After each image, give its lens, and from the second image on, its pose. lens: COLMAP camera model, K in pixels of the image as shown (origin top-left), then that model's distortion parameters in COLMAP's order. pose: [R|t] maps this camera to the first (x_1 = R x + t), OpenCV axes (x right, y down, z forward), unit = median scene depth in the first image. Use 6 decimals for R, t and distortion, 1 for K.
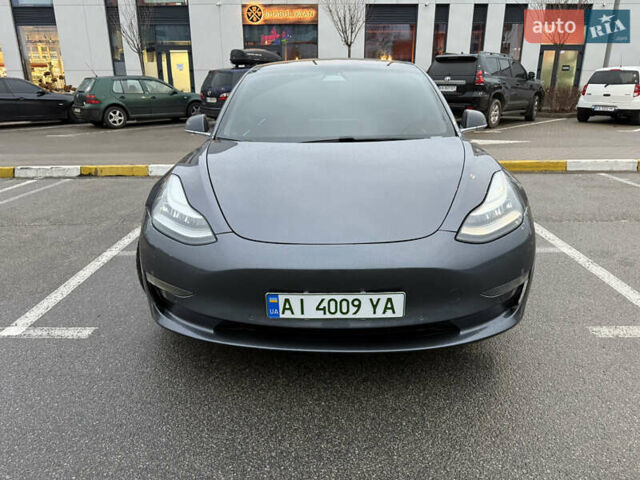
lens RADIAL K [[452.8, 0, 320.0], [0, 452.8, 240.0], [0, 0, 1]] dist [0.001794, -0.001284]
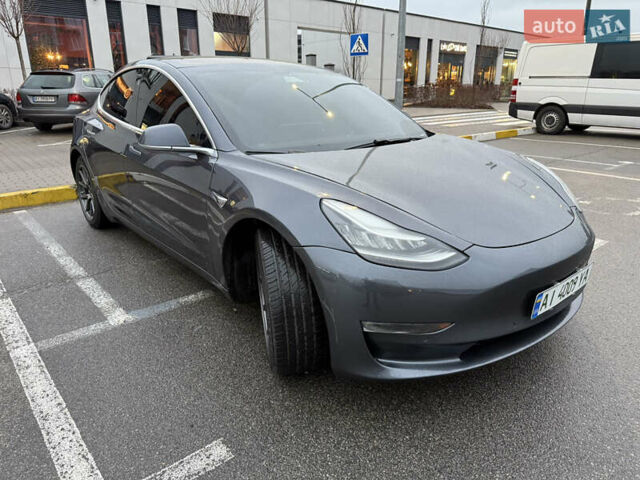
lens RADIAL K [[452.8, 0, 320.0], [0, 452.8, 240.0], [0, 0, 1]] dist [0.001794, -0.001284]
pose [[0.767225, -0.208808, 0.606436, -0.583962], [0.213348, 0.974763, 0.065716, -0.091117], [-0.604853, 0.078963, 0.792412, 0.269196]]
